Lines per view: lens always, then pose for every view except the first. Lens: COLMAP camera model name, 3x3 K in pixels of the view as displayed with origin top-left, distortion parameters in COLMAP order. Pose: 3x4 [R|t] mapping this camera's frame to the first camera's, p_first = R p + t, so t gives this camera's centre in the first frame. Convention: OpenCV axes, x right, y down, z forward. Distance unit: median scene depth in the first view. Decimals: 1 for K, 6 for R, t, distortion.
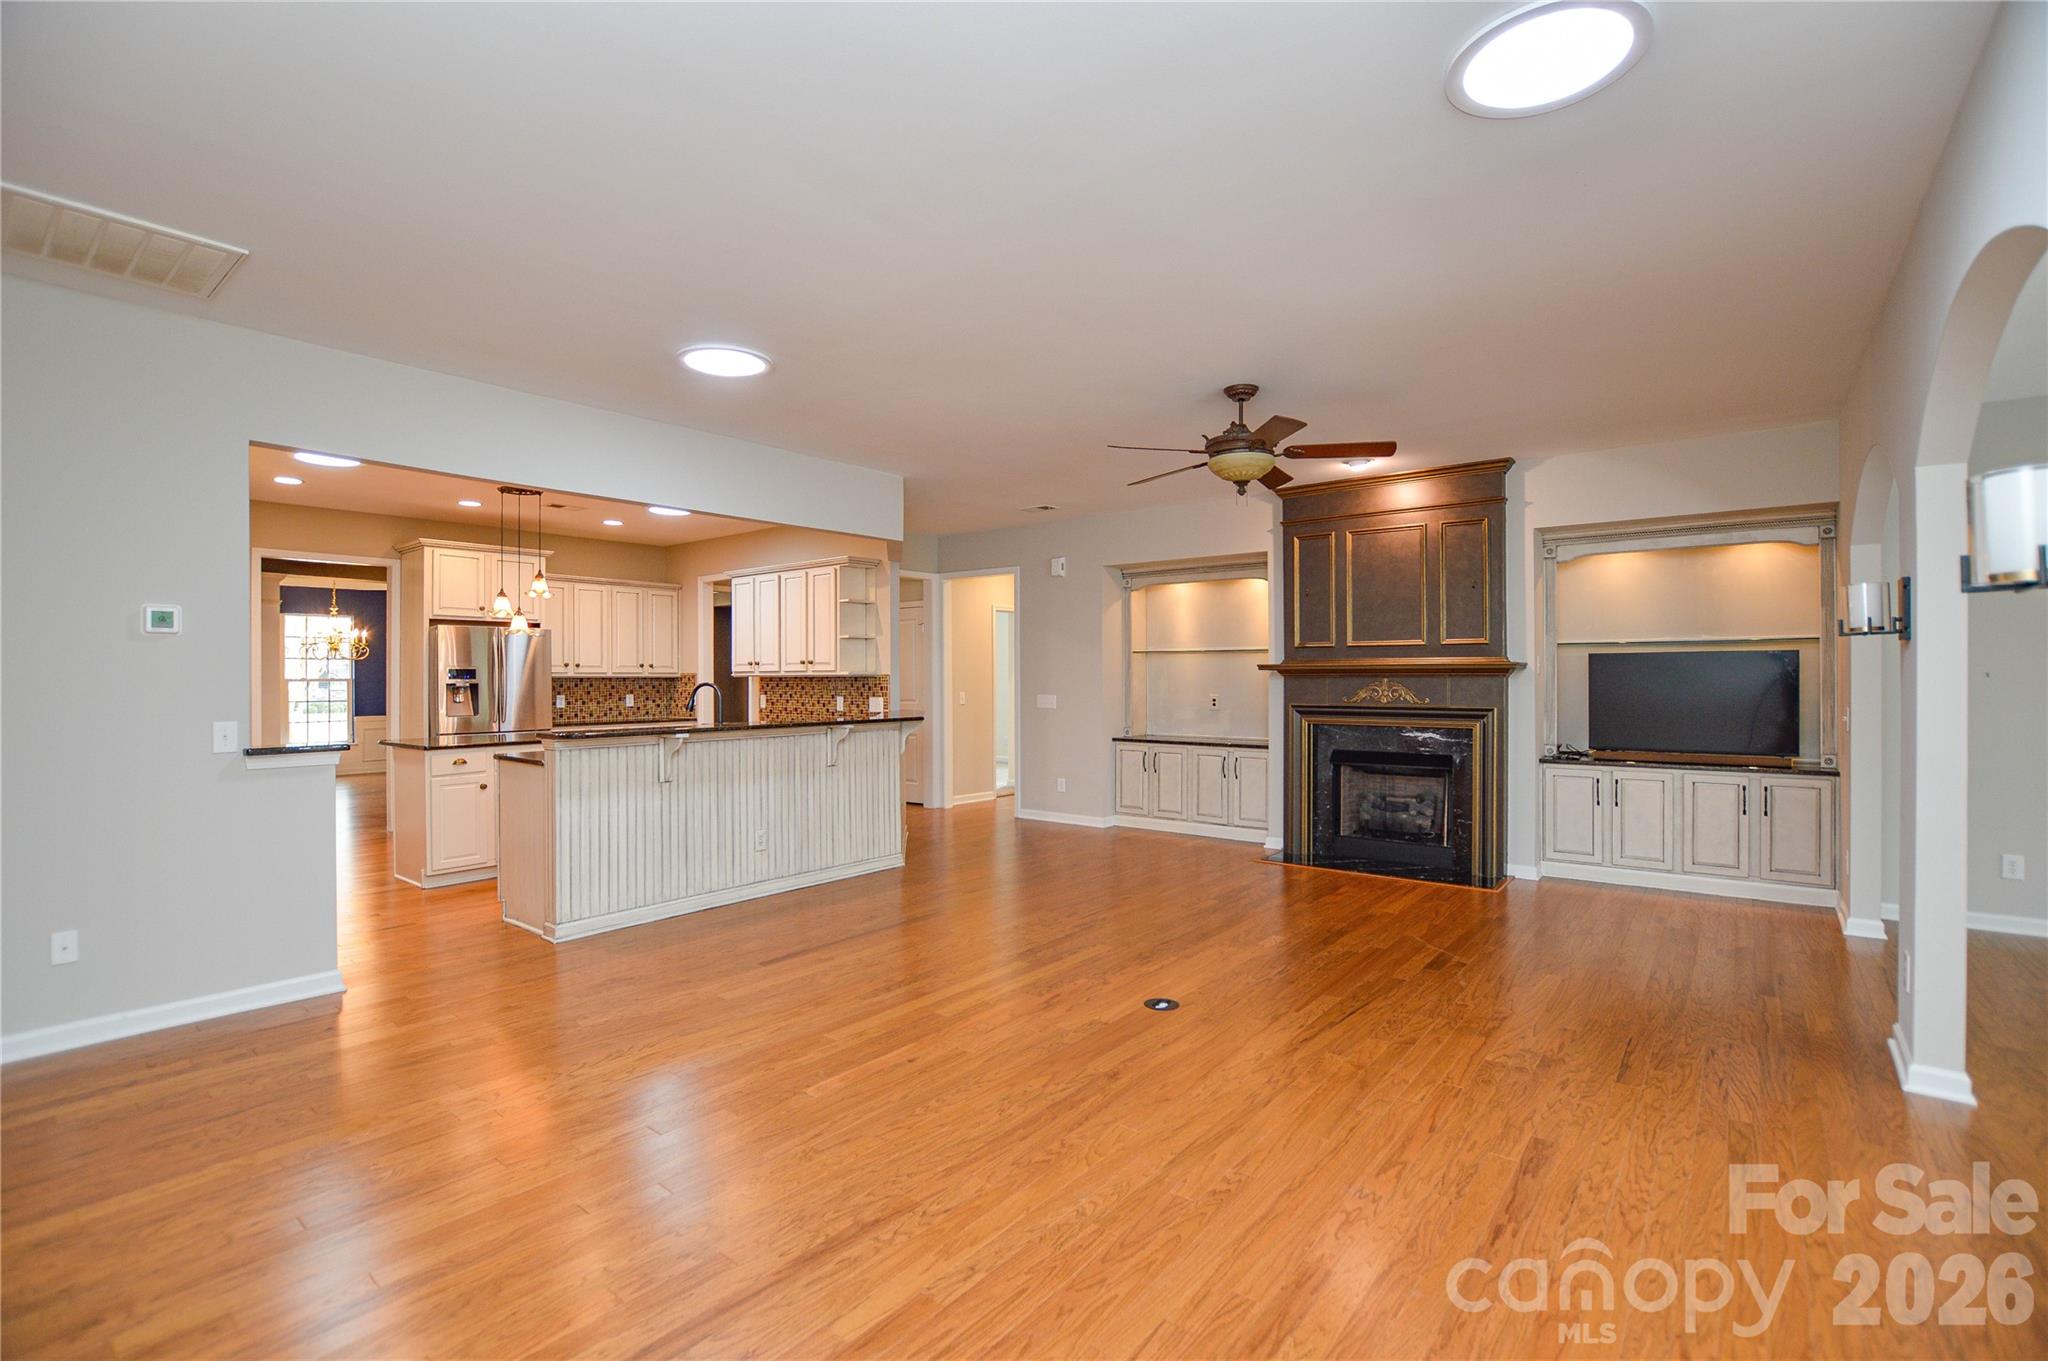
lens RADIAL K [[914.0, 0, 1021.0], [0, 914.0, 678.9], [0, 0, 1]] dist [-0.027821, -0.000149]
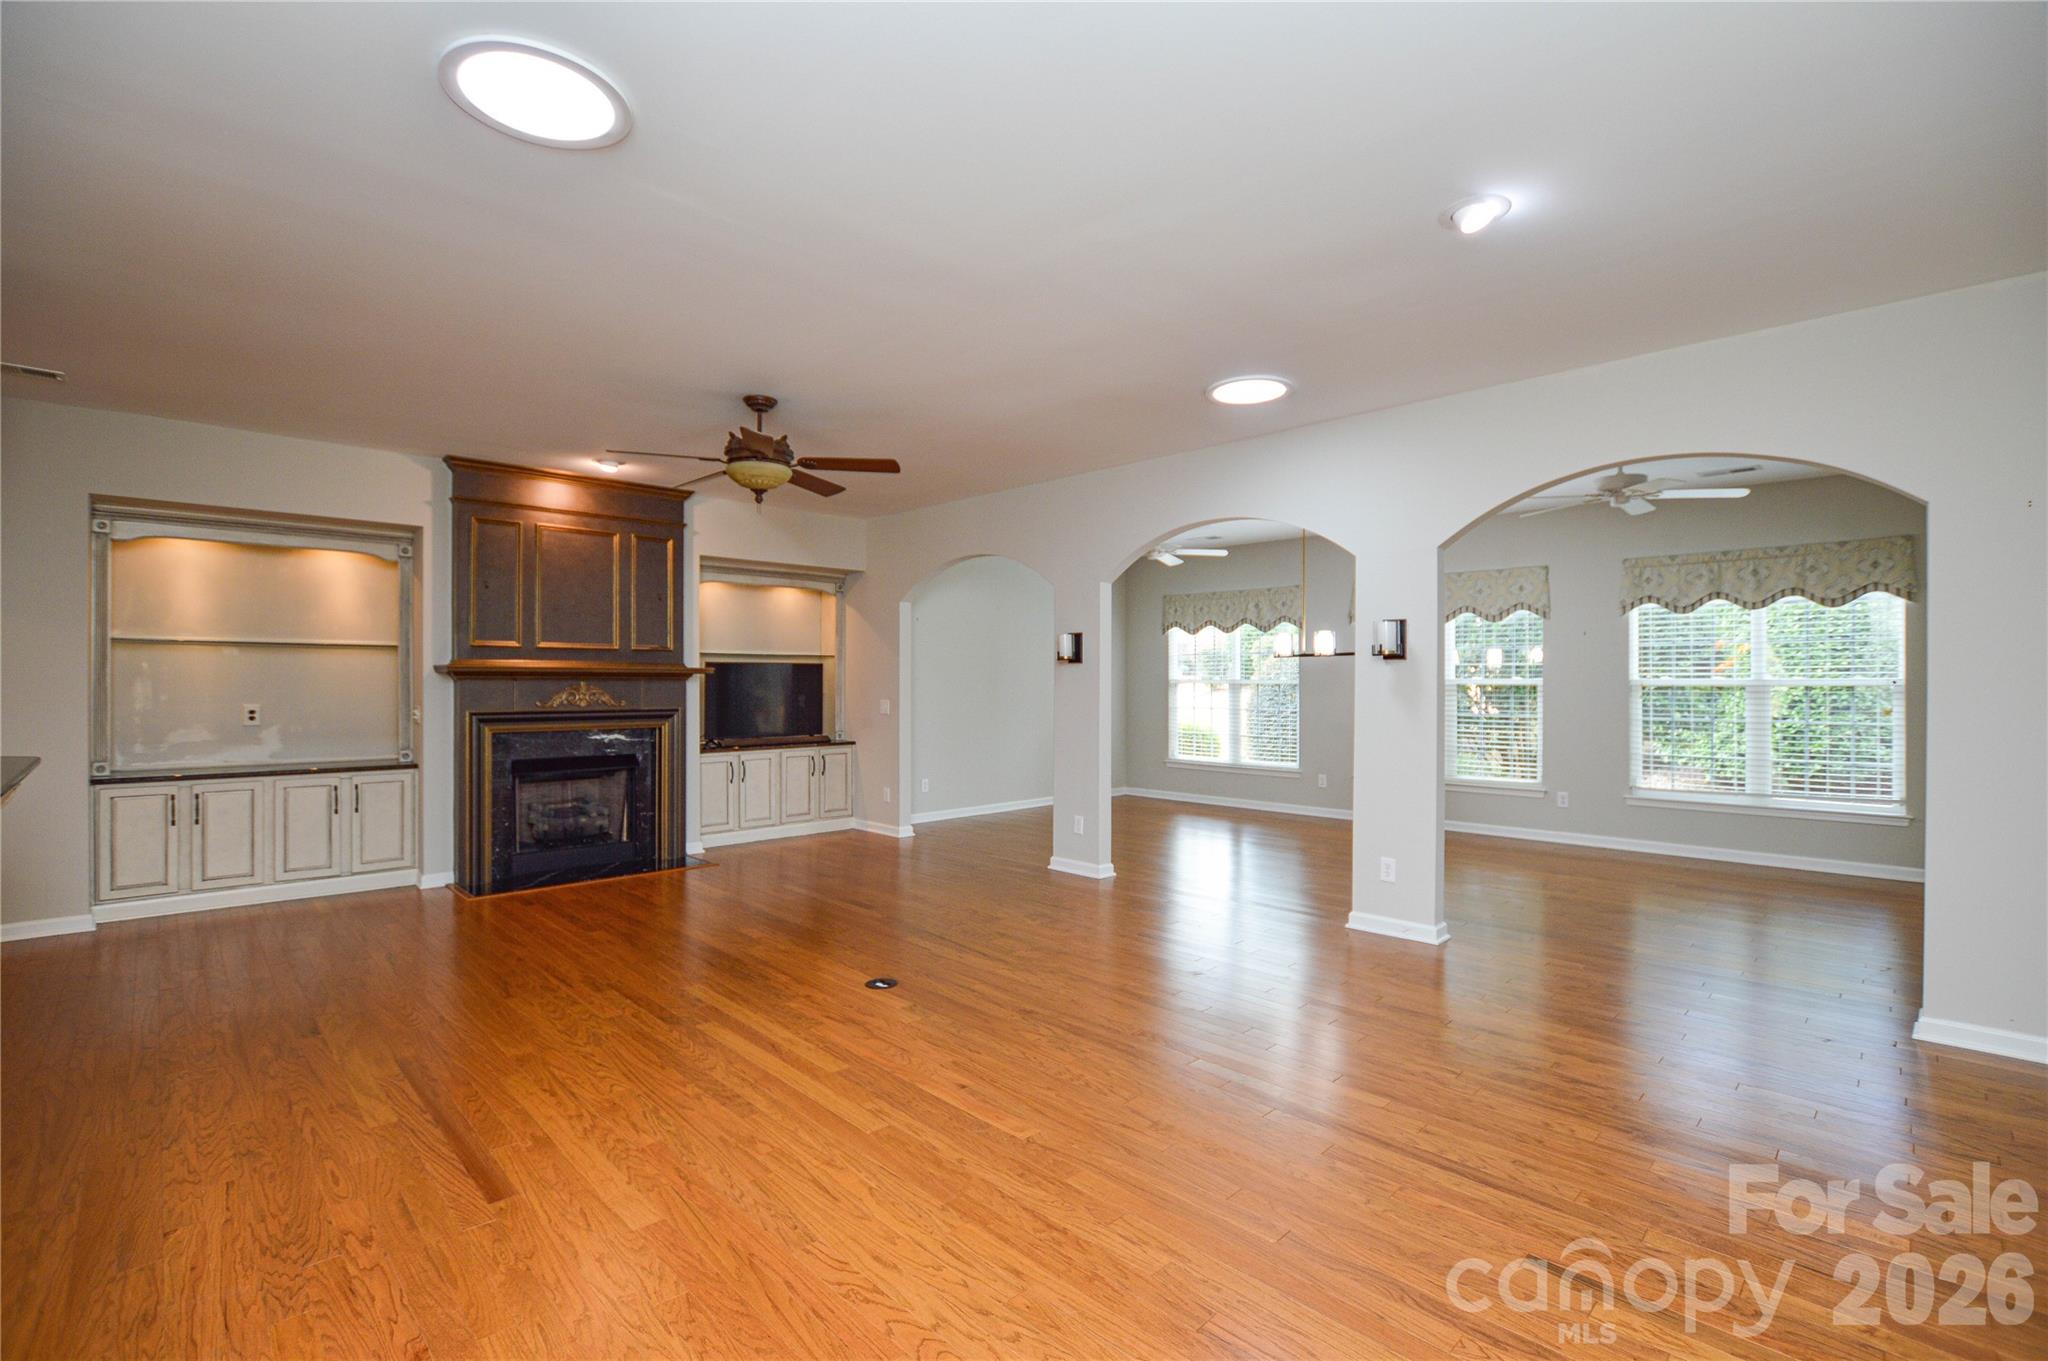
lens RADIAL K [[914.0, 0, 1021.0], [0, 914.0, 678.9], [0, 0, 1]] dist [-0.027821, -0.000149]
pose [[0.119037, 0.004612, 0.992879, -0.538625], [-0.000277, 0.999989, -0.004612, 0.000860], [-0.992890, 0.000274, 0.119037, 0.424174]]
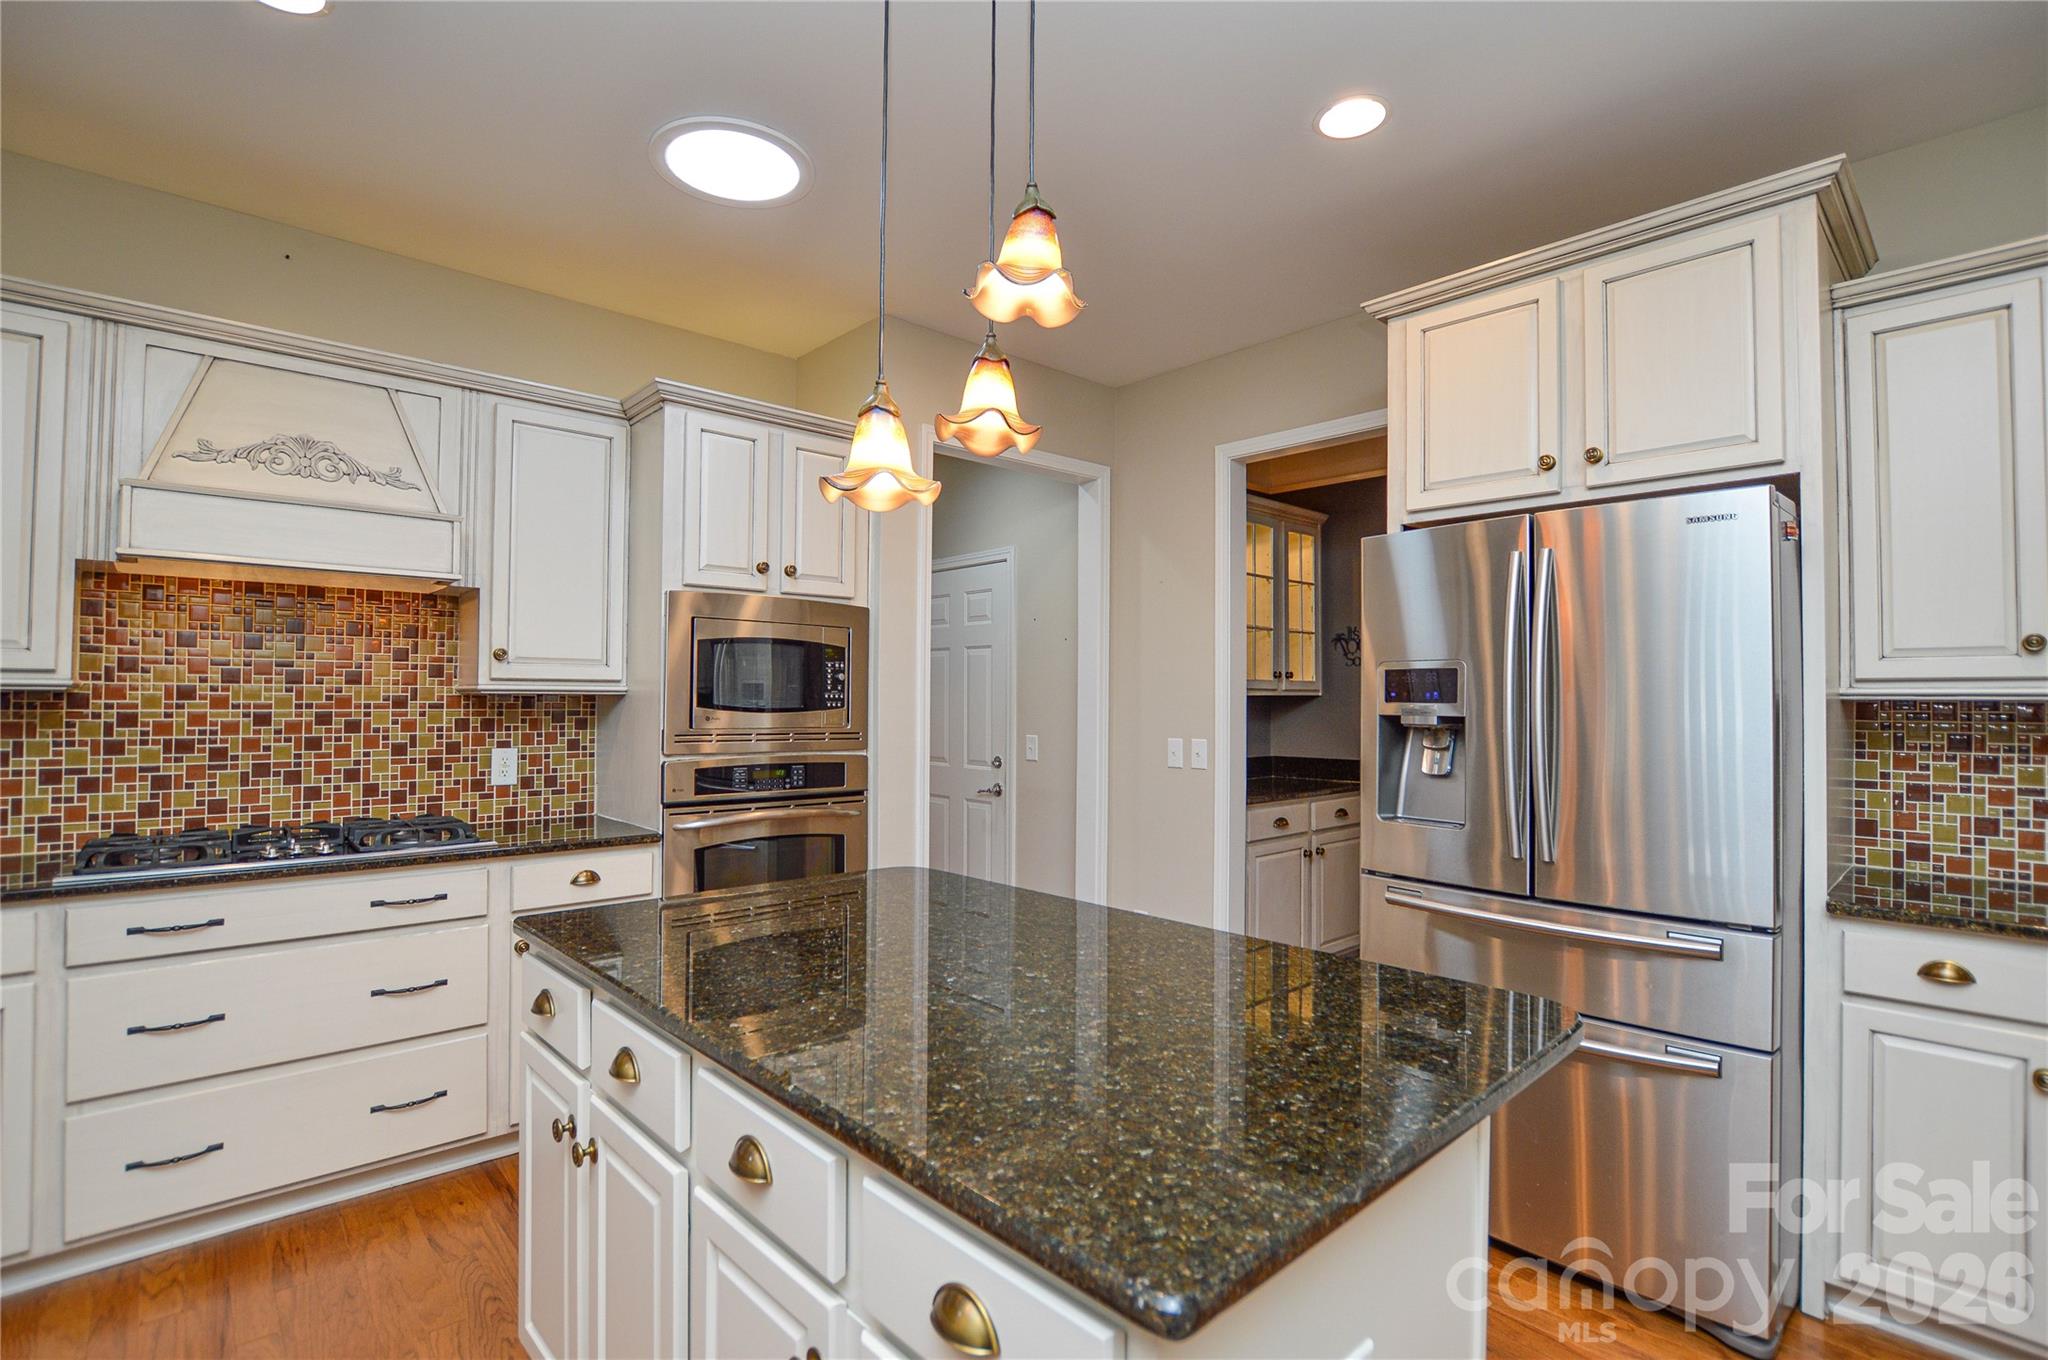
lens RADIAL K [[923.8, 0, 1020.3], [0, 923.8, 679.4], [0, 0, 1]] dist [-0.029381, 0.000405]
pose [[-0.159663, -0.019049, -0.986988, -0.350028], [-0.006951, 0.999811, -0.018173, -0.001025], [0.987147, 0.003959, -0.159765, 1.112808]]
